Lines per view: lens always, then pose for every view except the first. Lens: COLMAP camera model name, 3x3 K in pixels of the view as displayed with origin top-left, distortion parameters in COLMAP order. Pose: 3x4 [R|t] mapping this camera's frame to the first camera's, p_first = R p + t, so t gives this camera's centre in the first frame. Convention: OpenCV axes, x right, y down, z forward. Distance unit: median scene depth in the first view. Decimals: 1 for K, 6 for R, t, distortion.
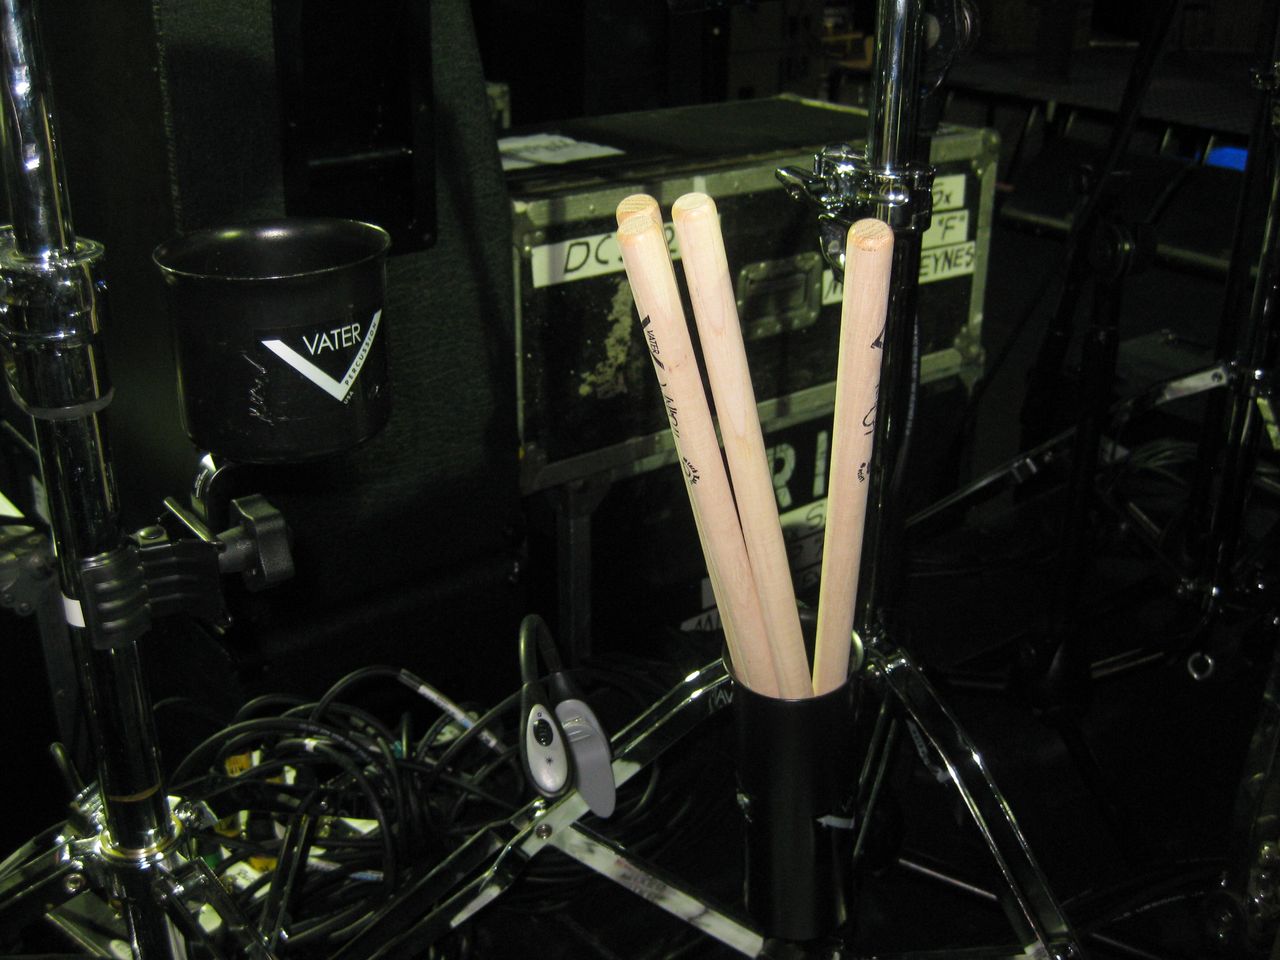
lens RADIAL K [[1397.6, 0, 638.3], [0, 1397.6, 480.6], [0, 0, 1]] dist [-0.128387, 0.000000]
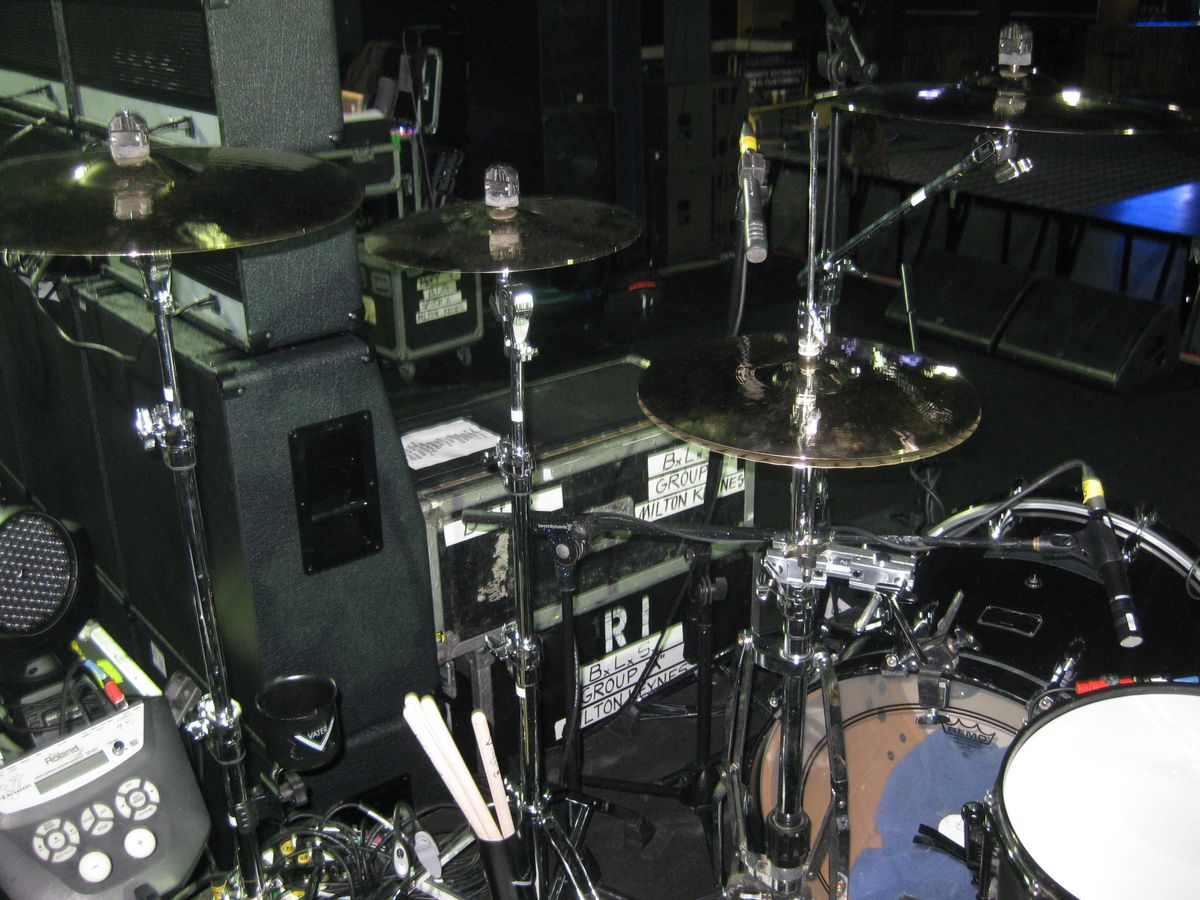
lens RADIAL K [[1310.3, 0, 590.4], [0, 1310.3, 448.6], [0, 0, 1]] dist [-0.128387, 0.000000]
pose [[0.999073, -0.021897, -0.037067, 0.296012], [0.021032, 0.999501, -0.023553, -0.389071], [0.037565, 0.022751, 0.999035, -1.087822]]
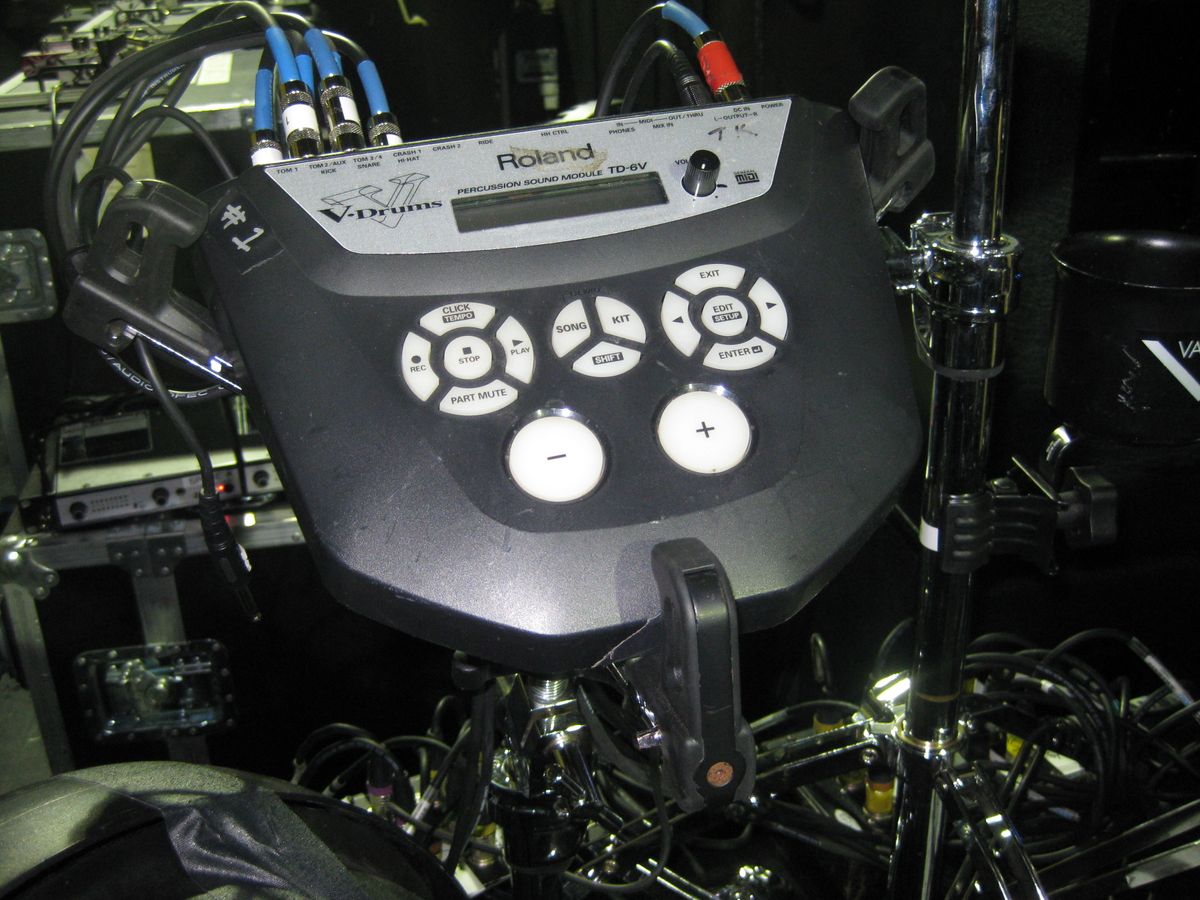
lens RADIAL K [[1310.3, 0, 593.6], [0, 1310.3, 446.1], [0, 0, 1]] dist [-0.128387, 0.000000]
pose [[0.858520, 0.171583, -0.483222, -0.080860], [-0.164367, 0.984714, 0.057630, 0.000131], [0.485724, 0.029949, 0.873599, -0.089946]]
